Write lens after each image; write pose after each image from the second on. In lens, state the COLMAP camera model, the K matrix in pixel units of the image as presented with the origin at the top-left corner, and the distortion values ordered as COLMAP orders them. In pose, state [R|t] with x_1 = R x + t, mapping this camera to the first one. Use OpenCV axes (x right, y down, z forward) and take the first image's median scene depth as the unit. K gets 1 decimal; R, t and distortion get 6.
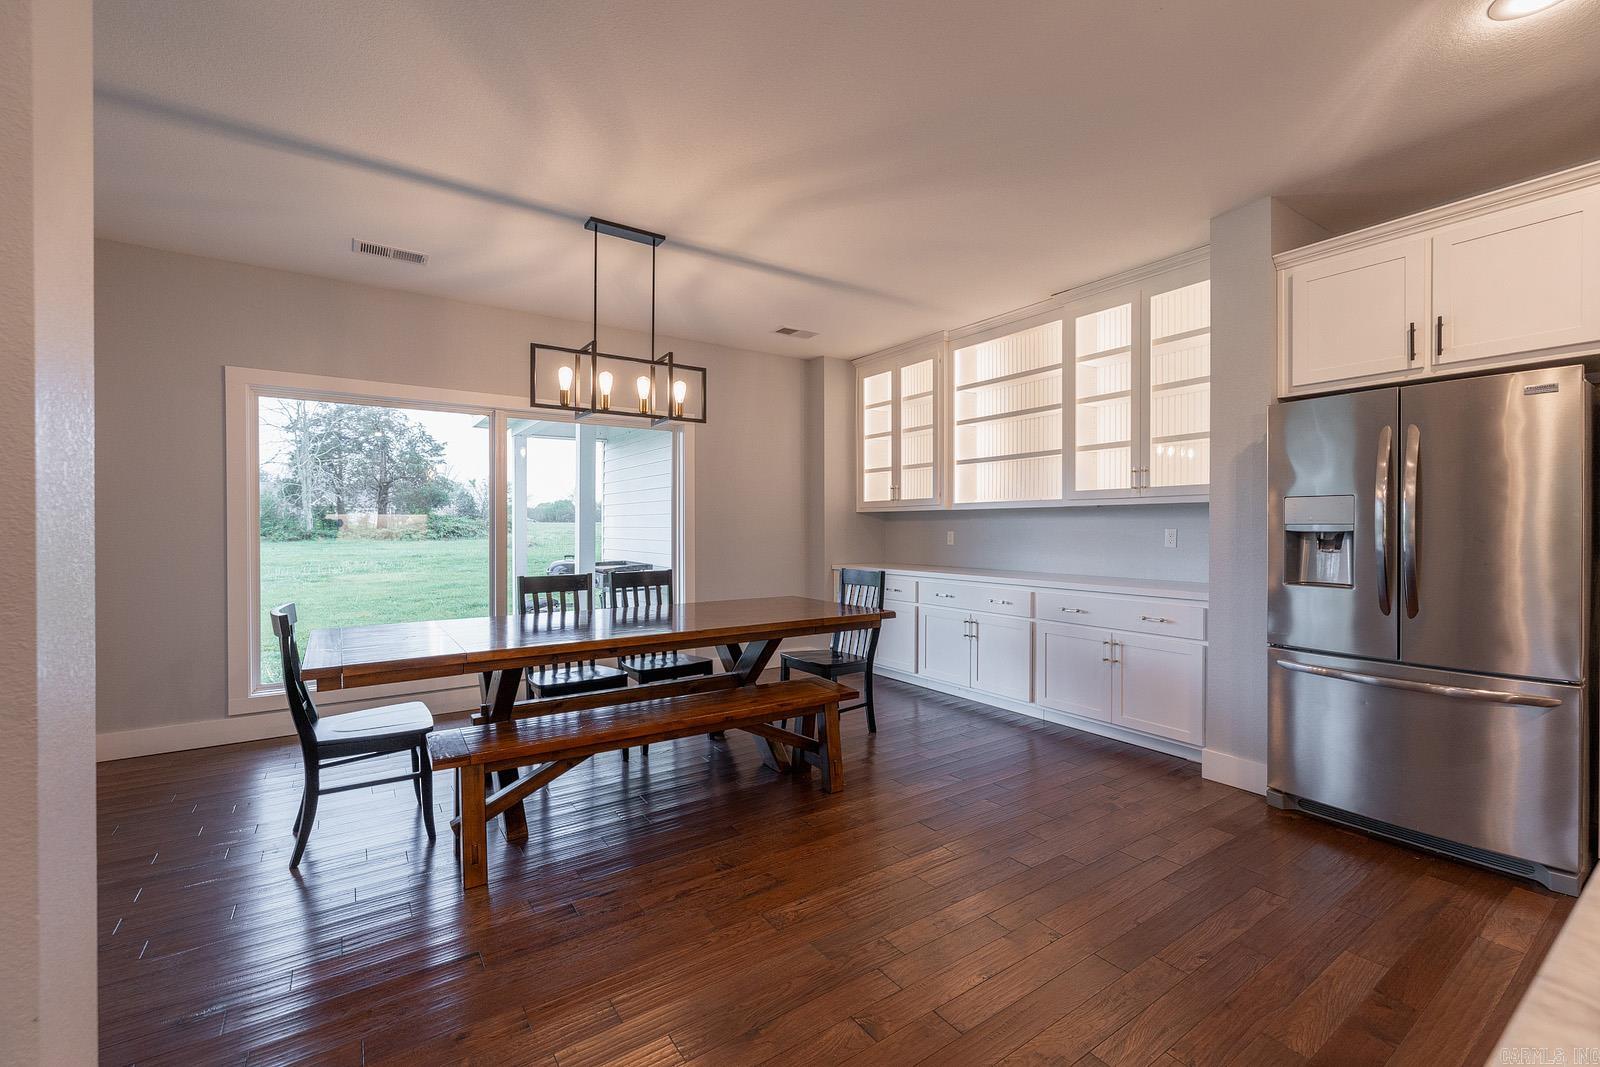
lens RADIAL K [[675.1, 0, 797.0], [0, 675.1, 530.6], [0, 0, 1]] dist [-0.004180, 0.000984]
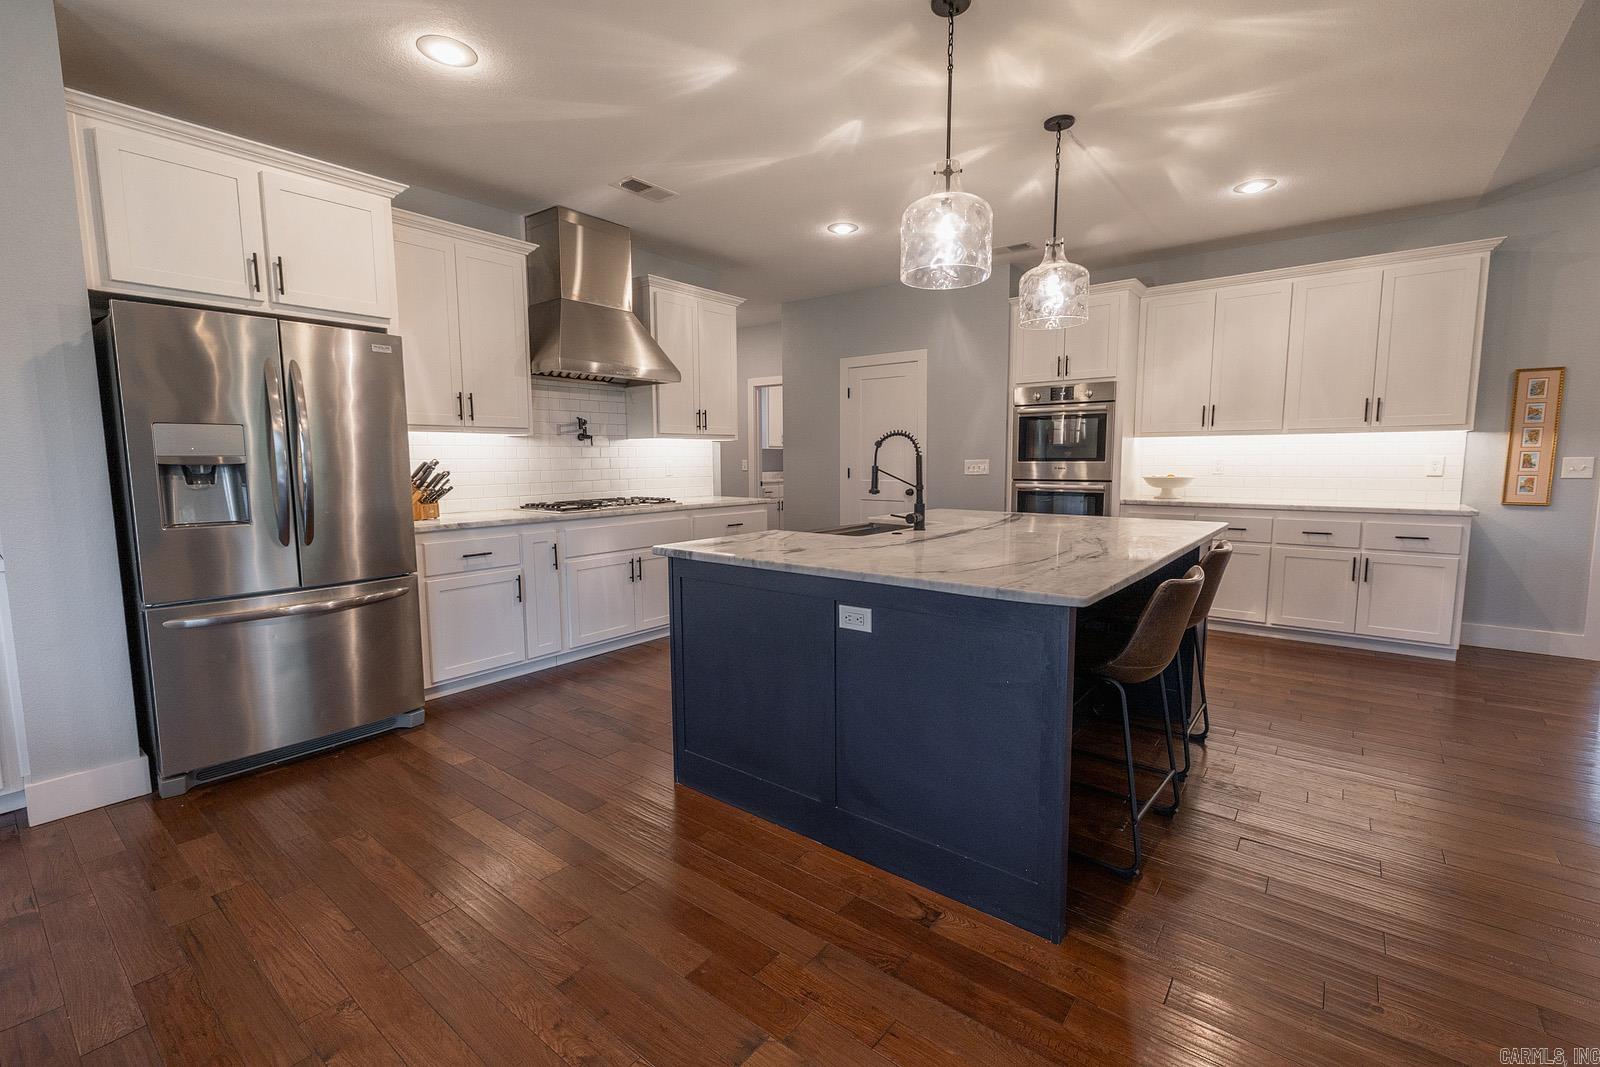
lens RADIAL K [[675.1, 0, 806.4], [0, 675.1, 529.8], [0, 0, 1]] dist [-0.004180, 0.000984]
pose [[-0.304331, -0.100509, 0.947249, -0.198503], [0.010889, 0.993986, 0.108966, -0.001022], [-0.952504, 0.043476, -0.301406, 0.335950]]
